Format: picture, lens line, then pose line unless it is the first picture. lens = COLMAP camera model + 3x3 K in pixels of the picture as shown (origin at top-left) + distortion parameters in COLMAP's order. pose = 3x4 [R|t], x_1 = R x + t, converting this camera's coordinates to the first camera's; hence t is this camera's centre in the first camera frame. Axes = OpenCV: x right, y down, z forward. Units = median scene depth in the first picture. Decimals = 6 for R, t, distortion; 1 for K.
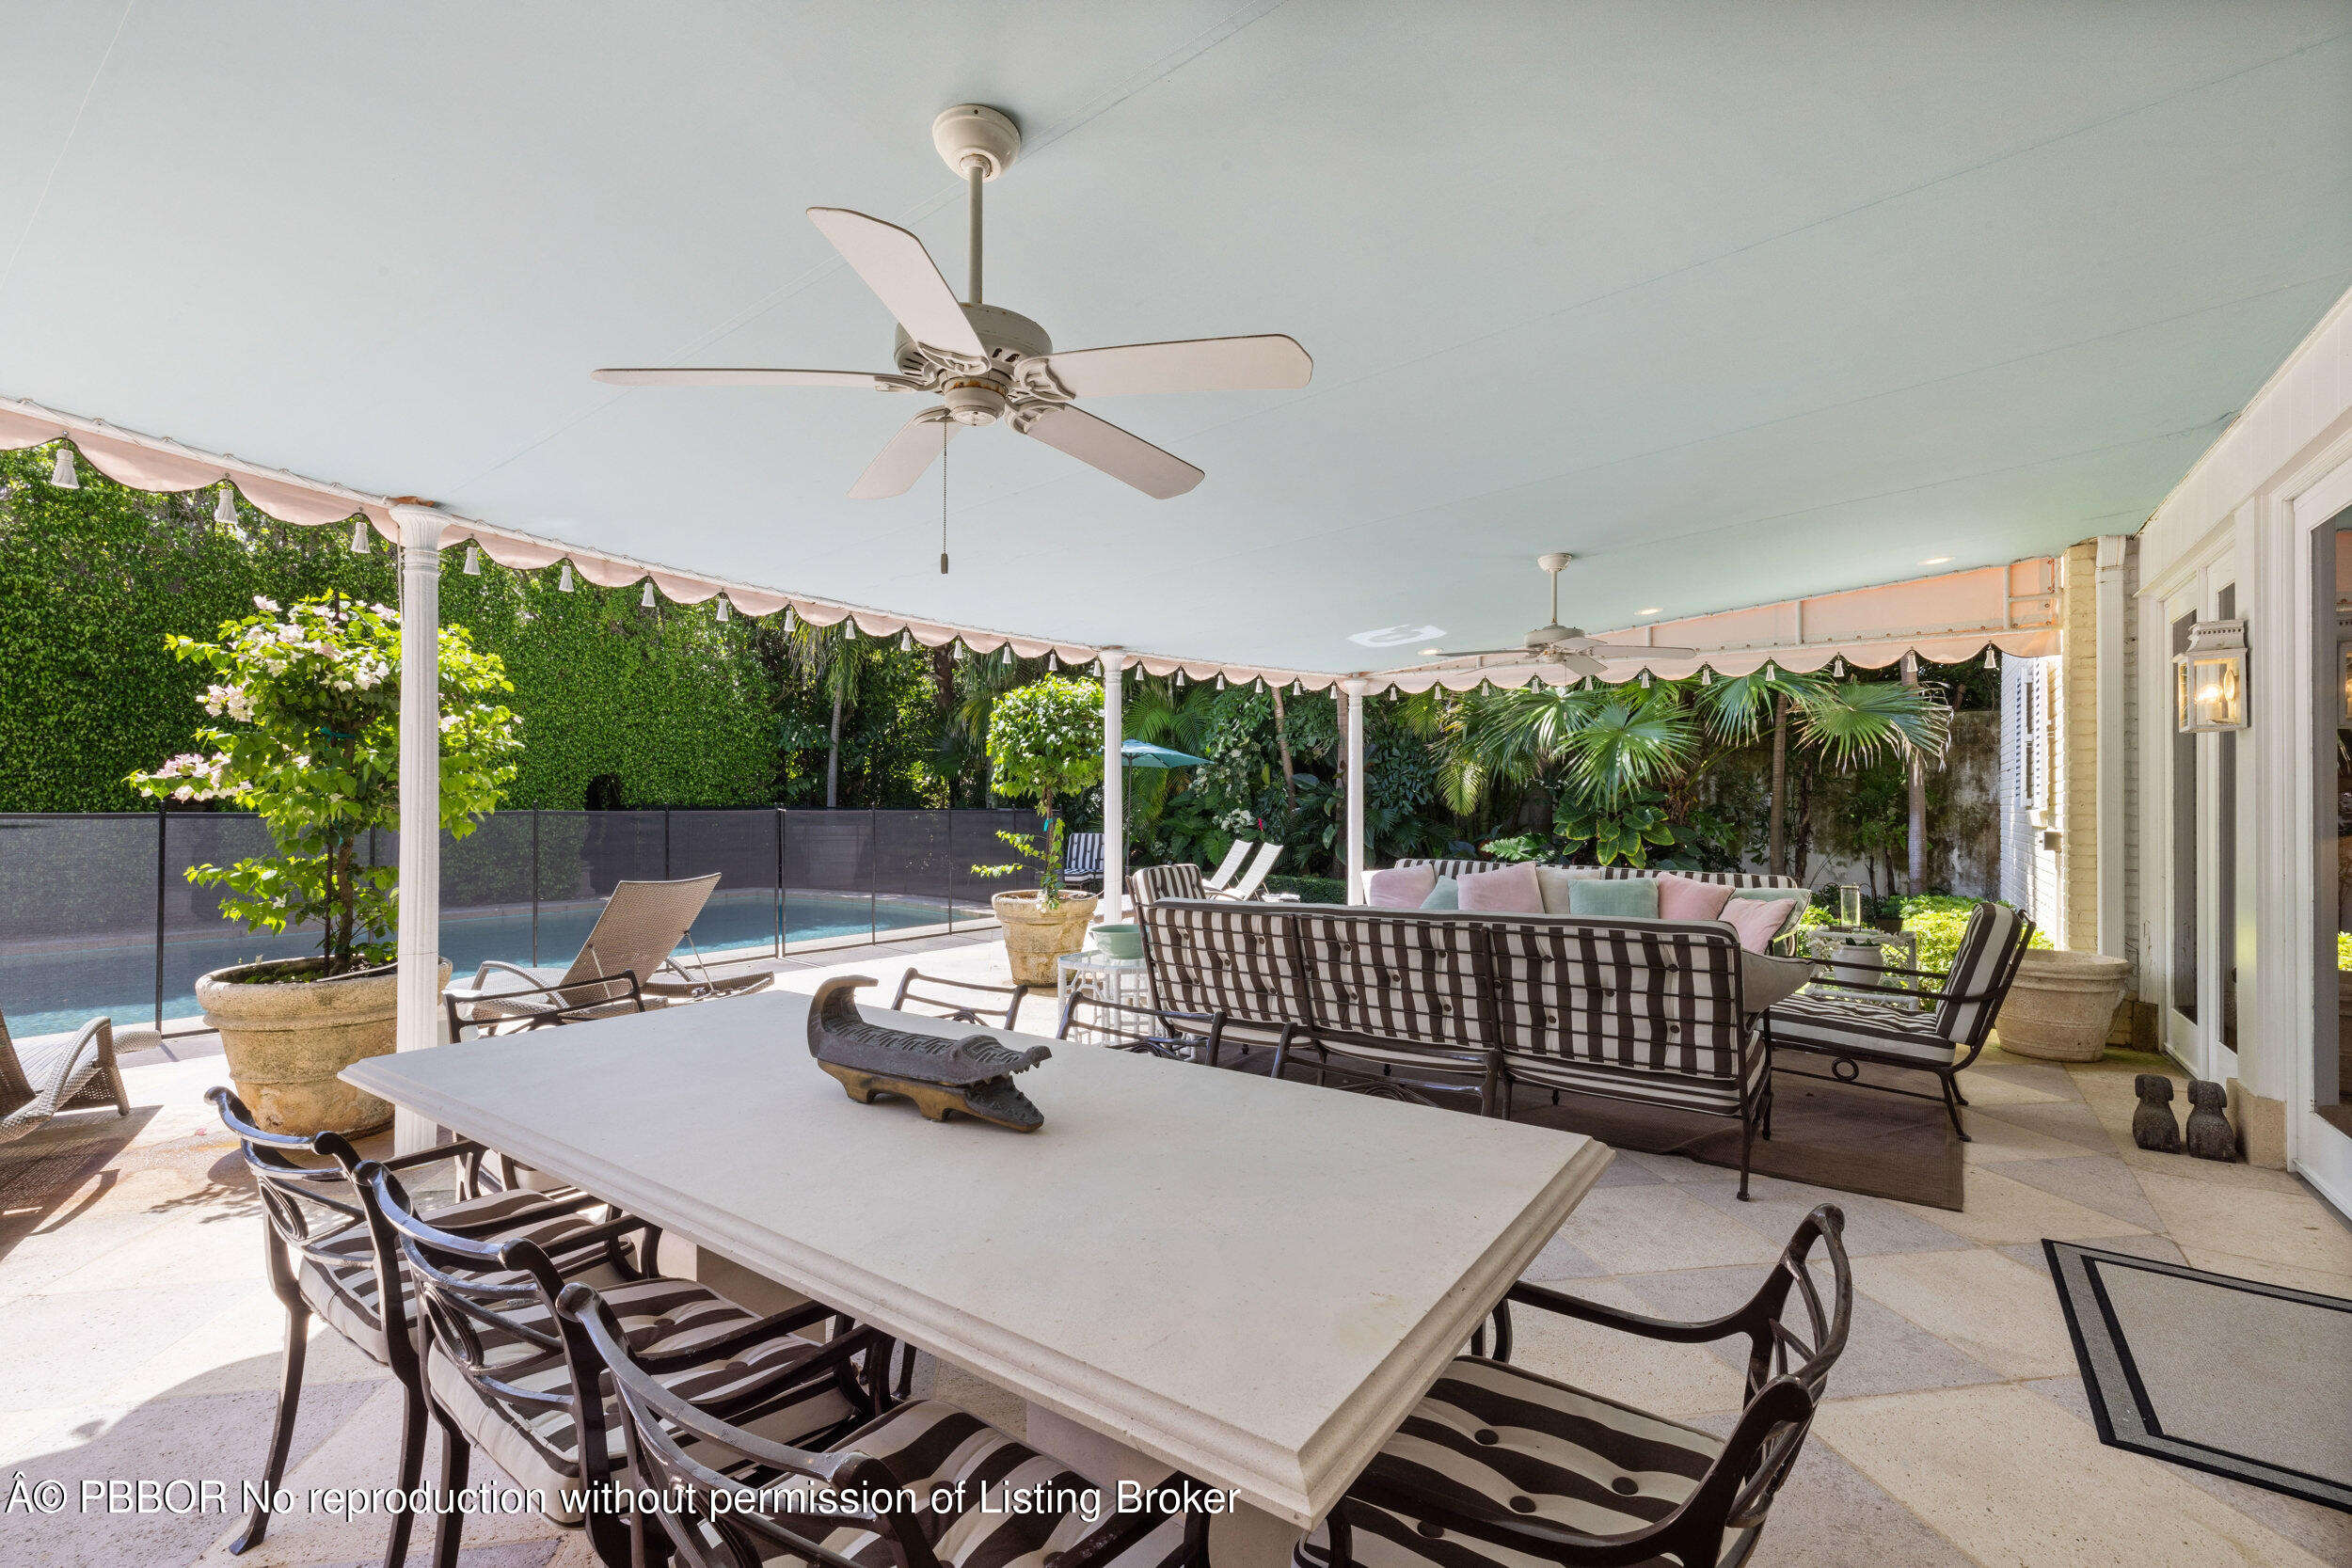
lens RADIAL K [[1010.6, 0, 1175.5], [0, 1010.6, 792.3], [0, 0, 1]] dist [0.000314, 0.000696]
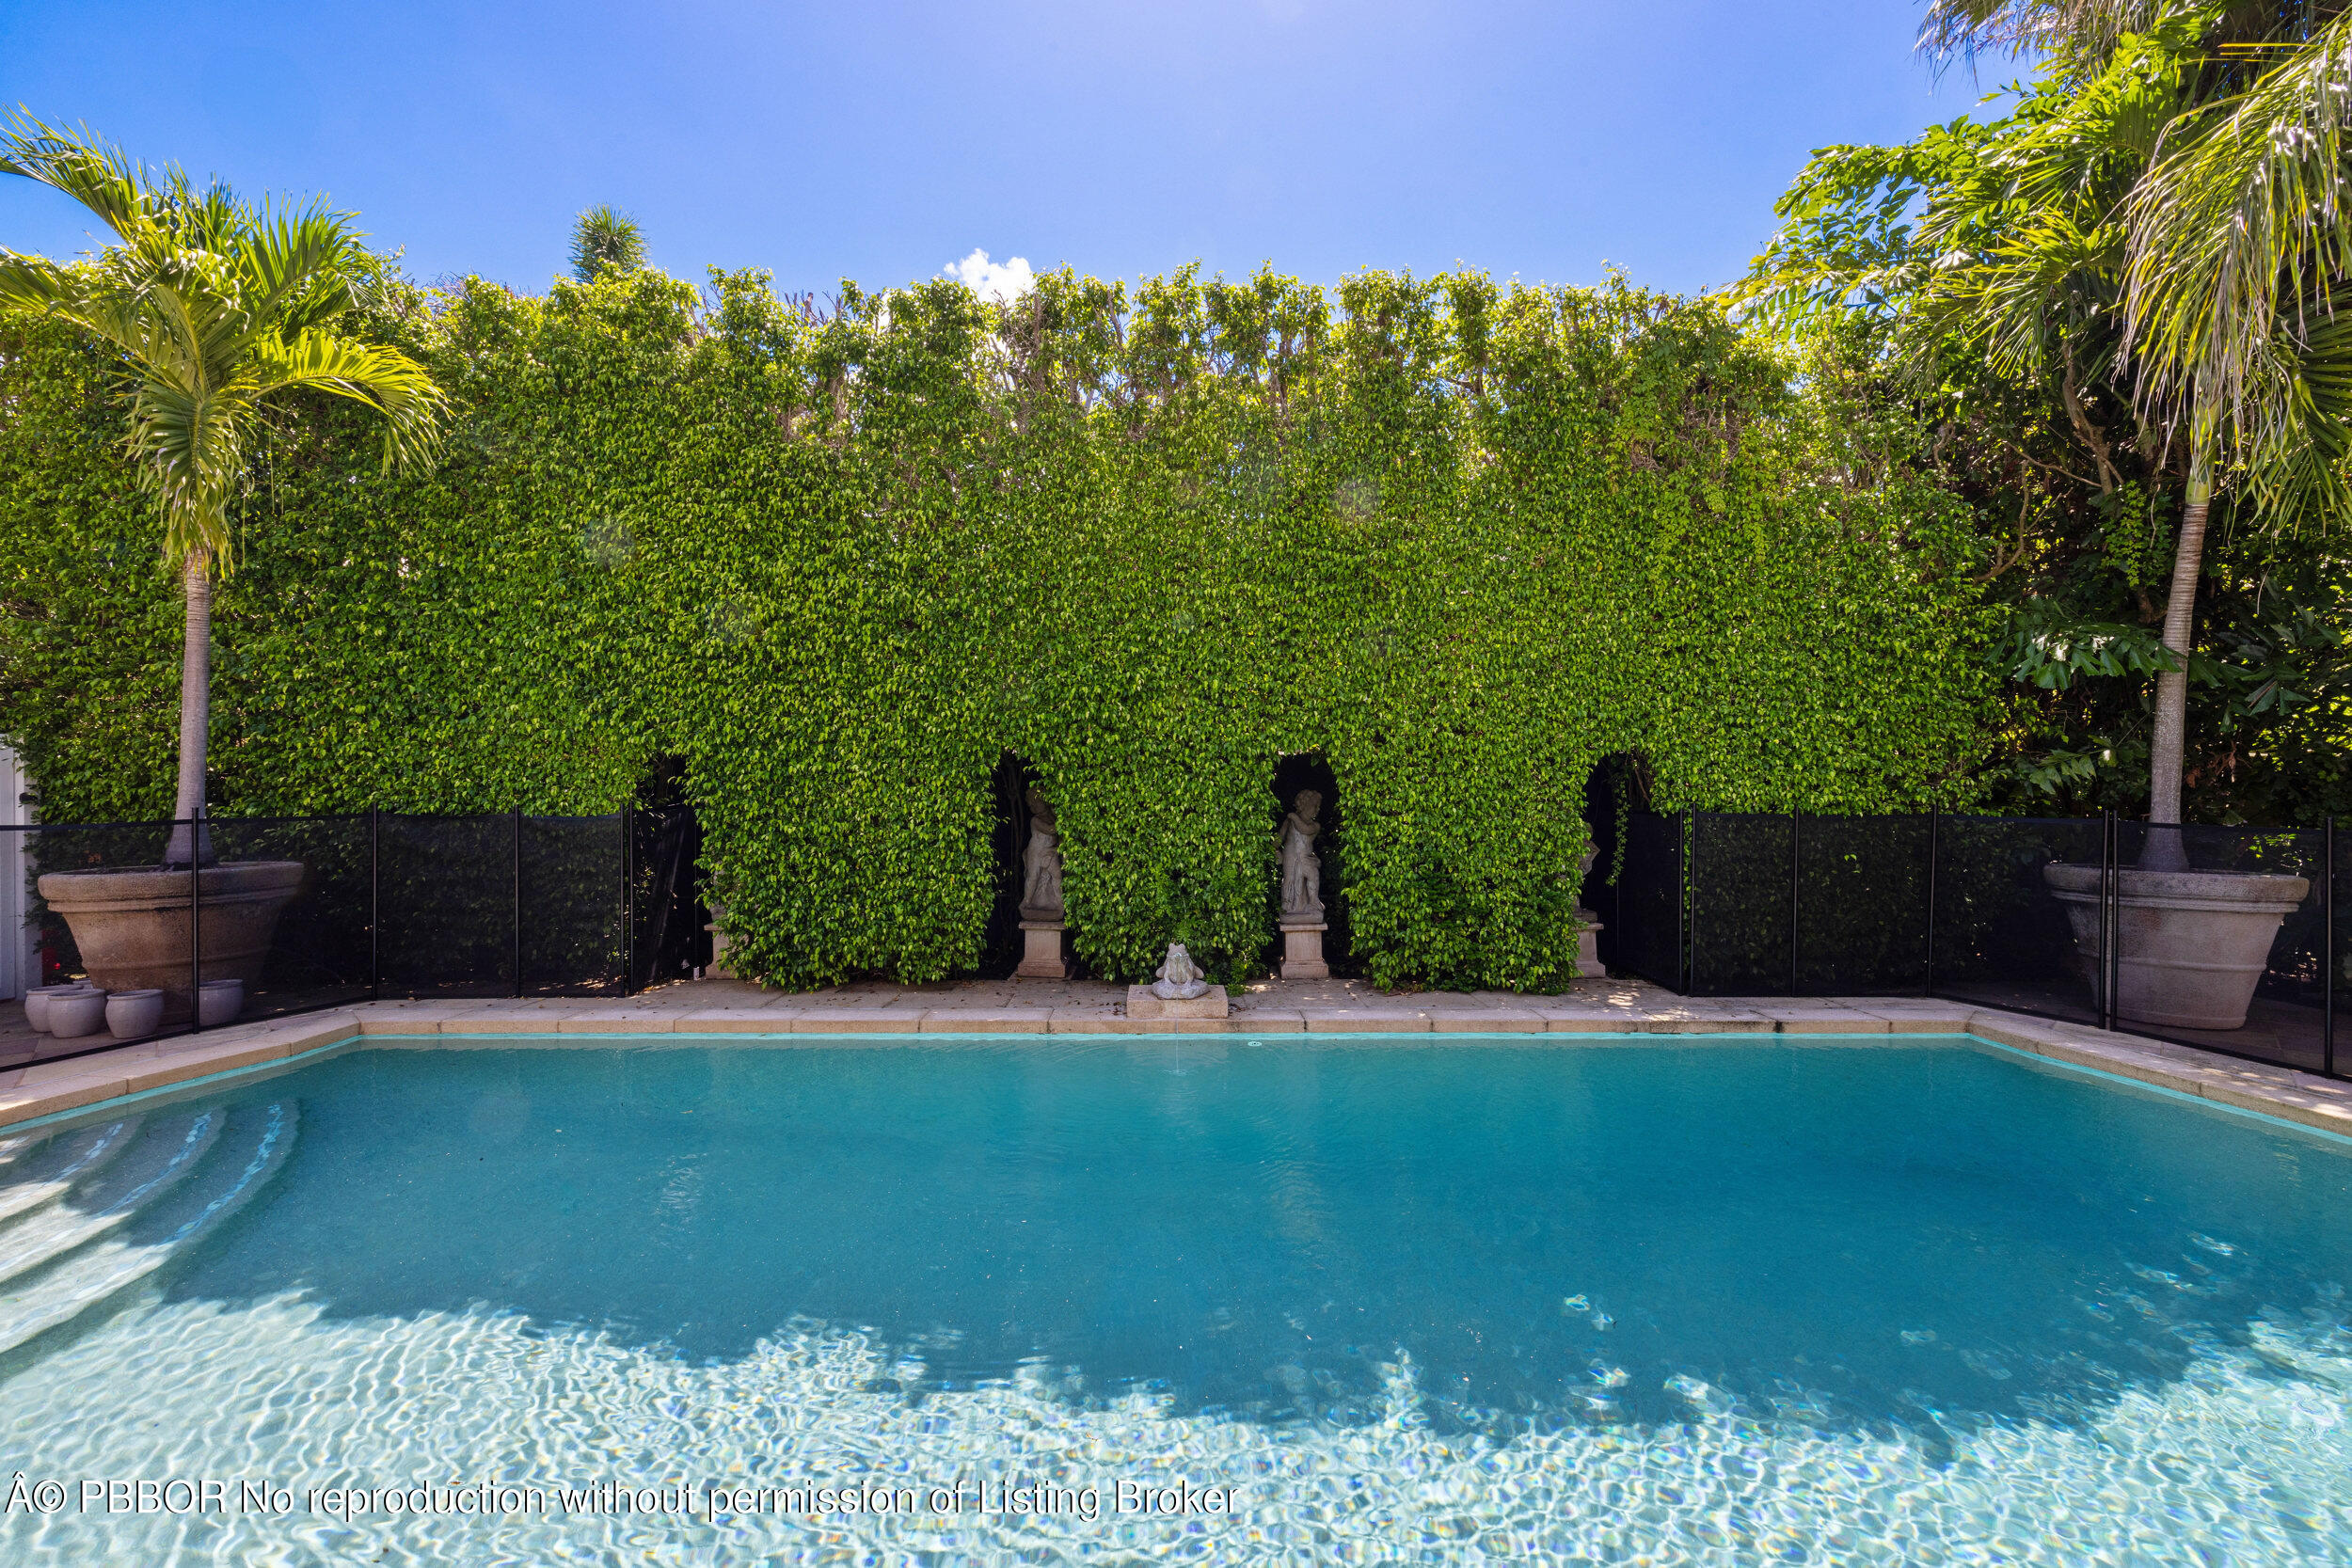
lens RADIAL K [[1010.6, 0, 1175.2], [0, 1010.6, 783.2], [0, 0, 1]] dist [0.000314, 0.000696]
pose [[0.591340, 0.000919, -0.806422, -0.292298], [0.007878, 0.999945, 0.006916, -0.007536], [0.806384, -0.010443, 0.591300, 0.527799]]
